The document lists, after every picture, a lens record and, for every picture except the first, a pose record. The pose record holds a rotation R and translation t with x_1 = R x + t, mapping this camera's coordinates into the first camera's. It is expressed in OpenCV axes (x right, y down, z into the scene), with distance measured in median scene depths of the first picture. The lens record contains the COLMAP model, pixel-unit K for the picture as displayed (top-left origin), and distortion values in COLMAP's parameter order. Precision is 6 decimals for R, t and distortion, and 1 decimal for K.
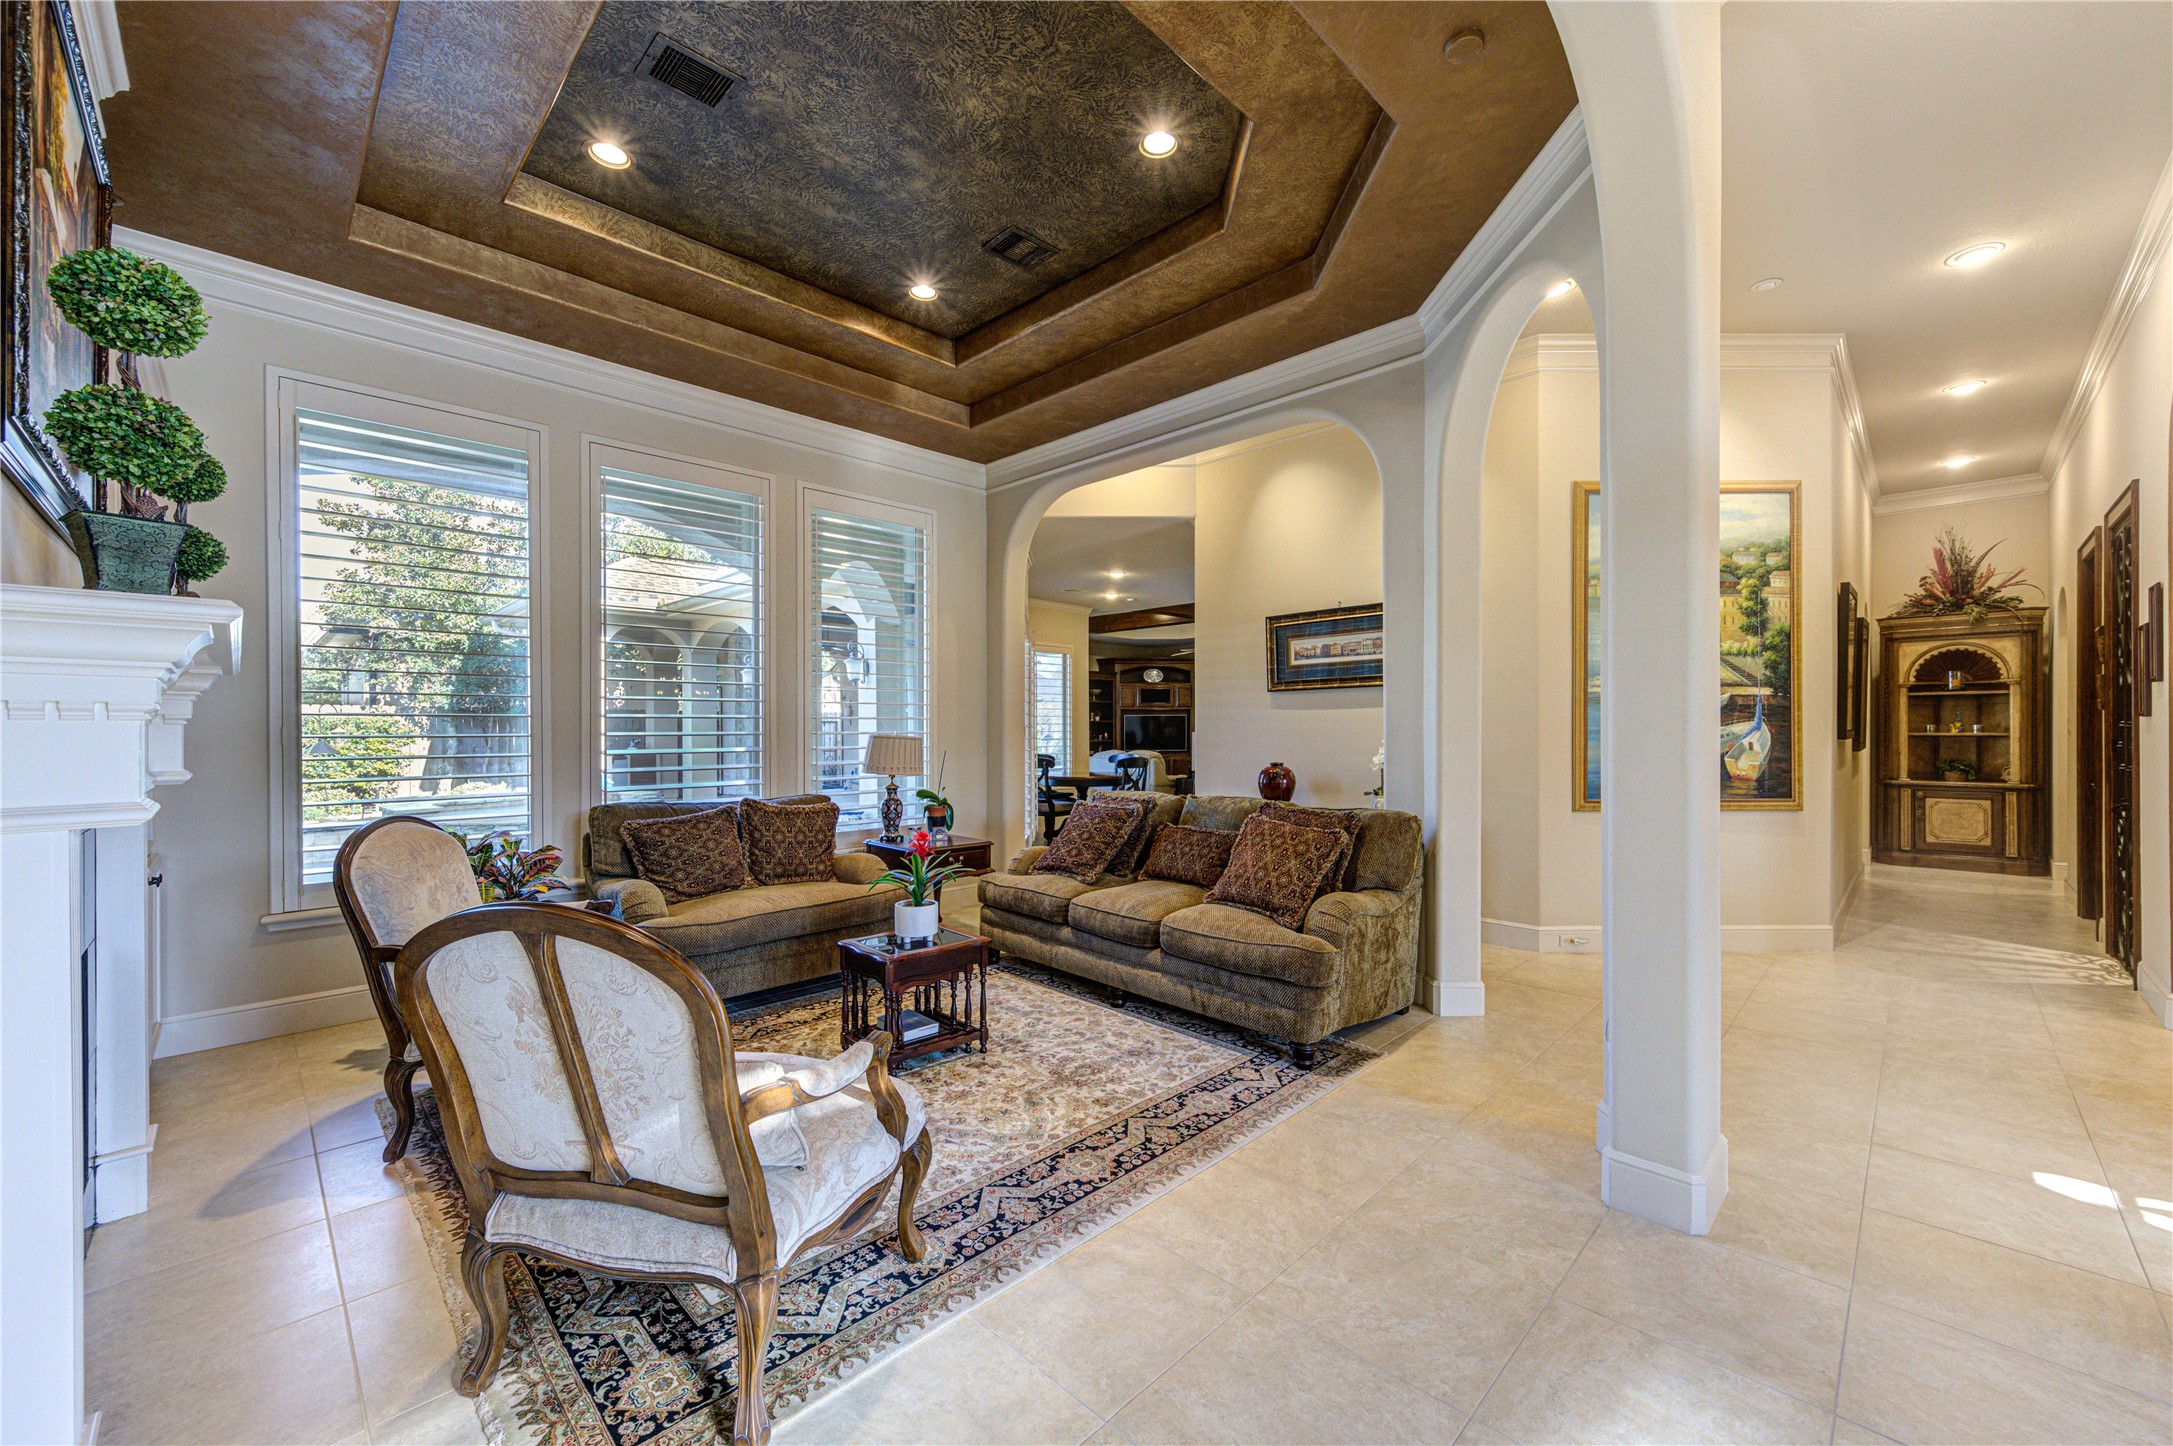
lens RADIAL K [[842.8, 0, 1104.7], [0, 842.8, 728.7], [0, 0, 1]] dist [0.000461, 0.000001]
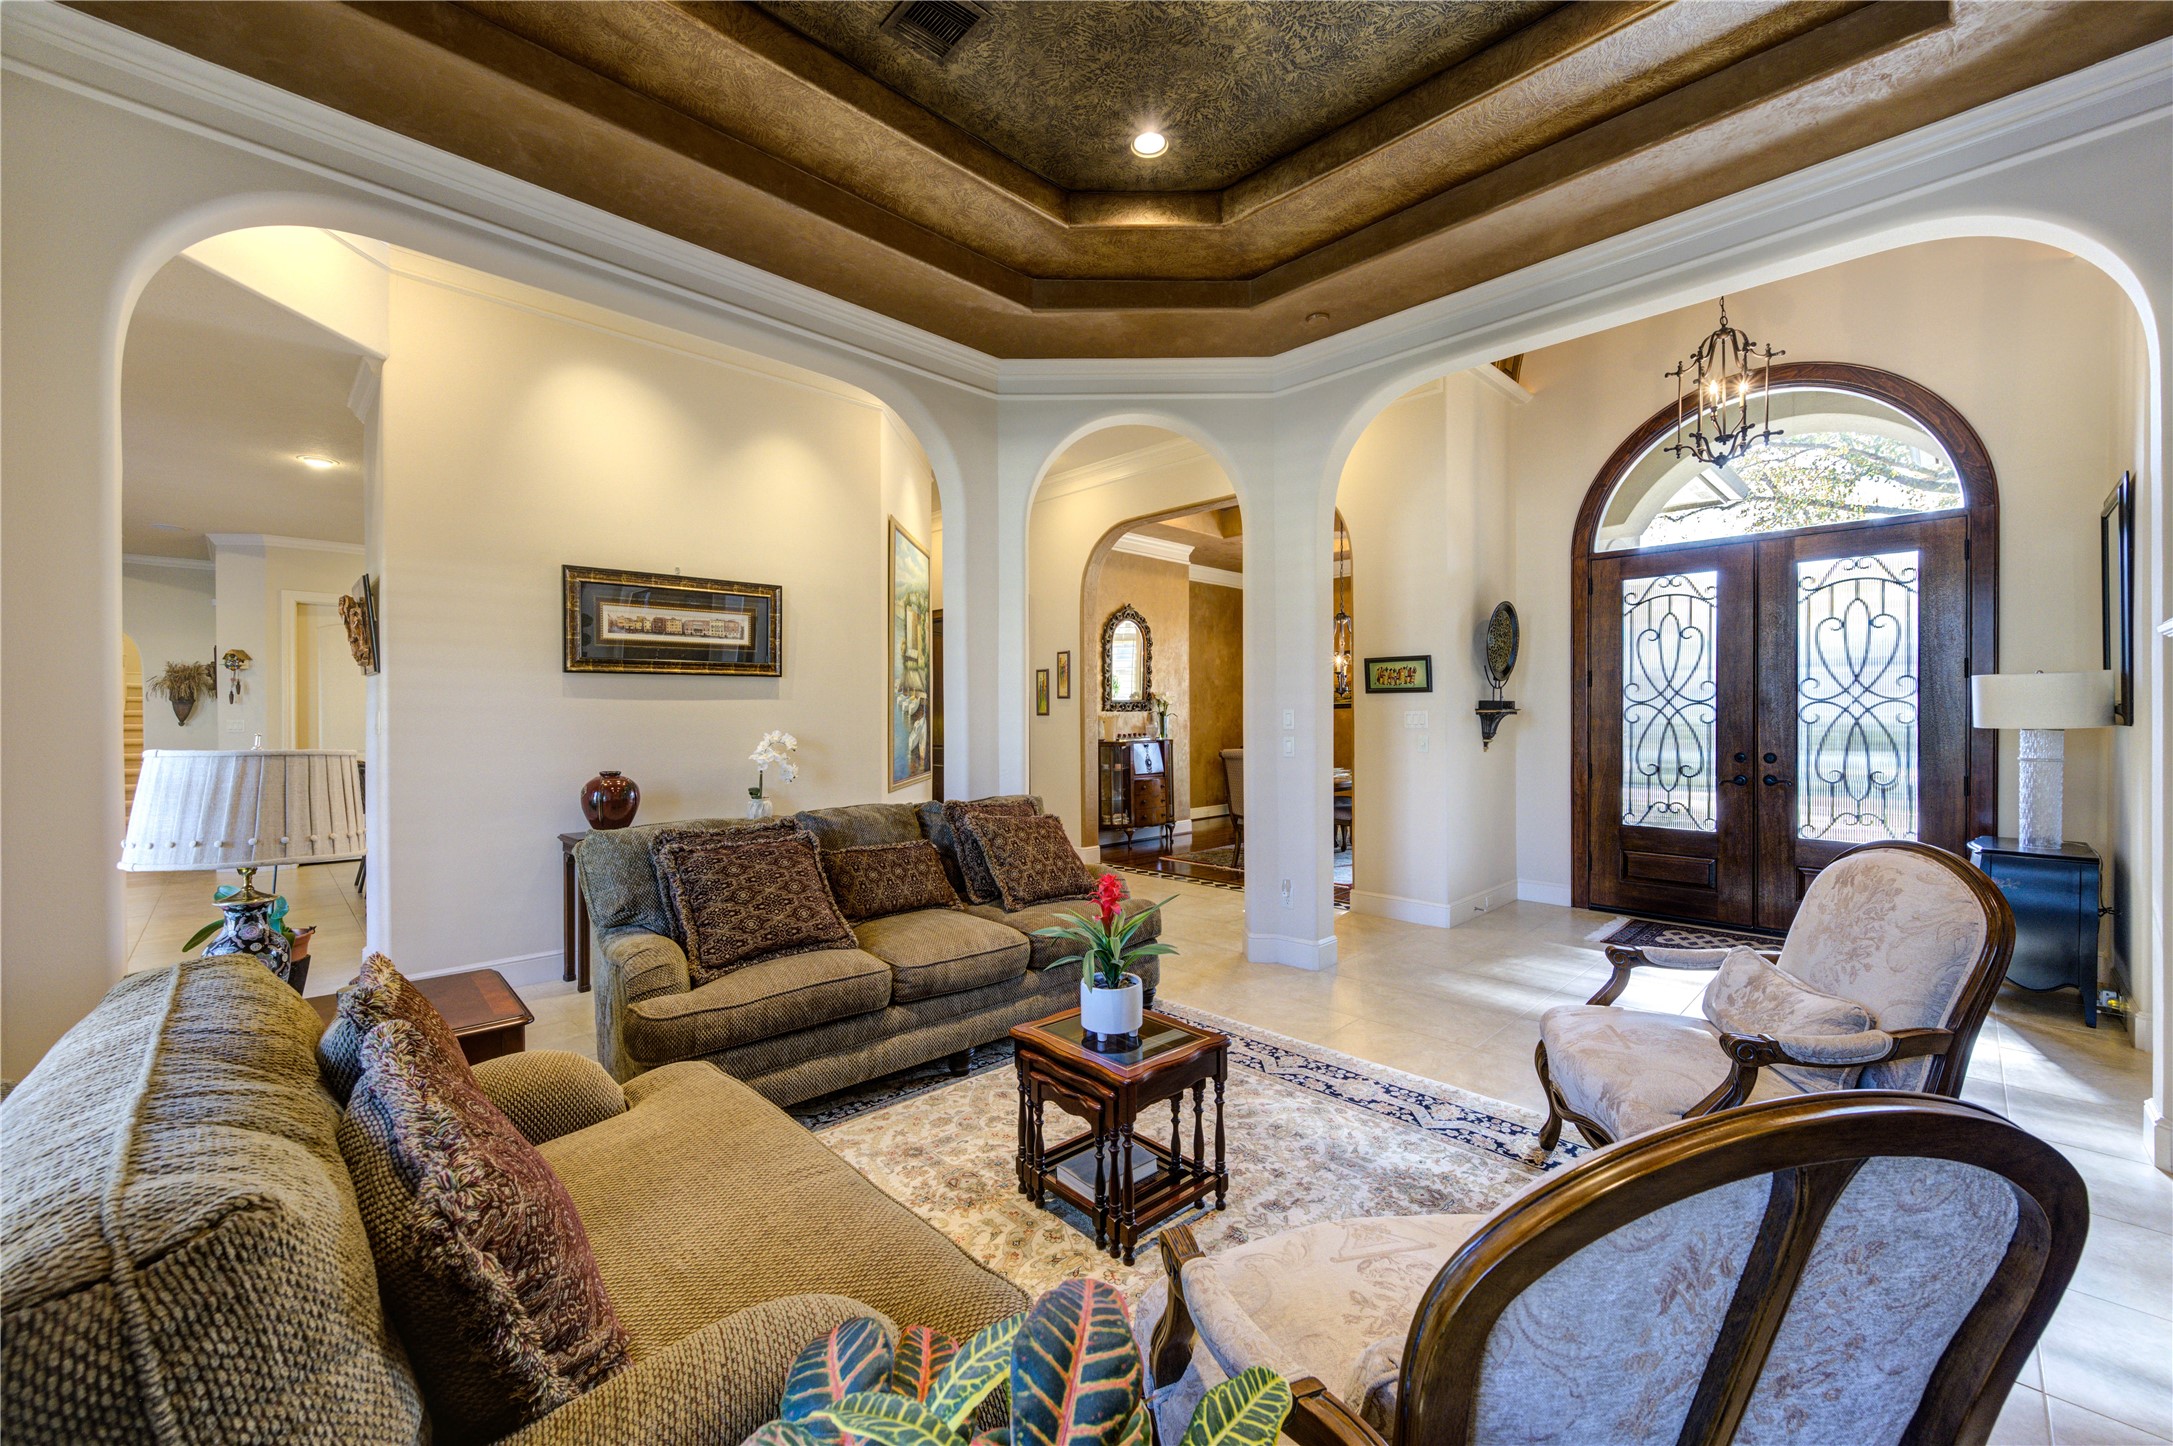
lens RADIAL K [[842.8, 0, 1098.3], [0, 842.8, 719.7], [0, 0, 1]] dist [0.000461, 0.000001]
pose [[0.025215, -0.002354, 0.999679, -0.527002], [0.008272, 0.999963, 0.002146, -0.002902], [-0.999648, 0.008215, 0.025233, 0.578625]]
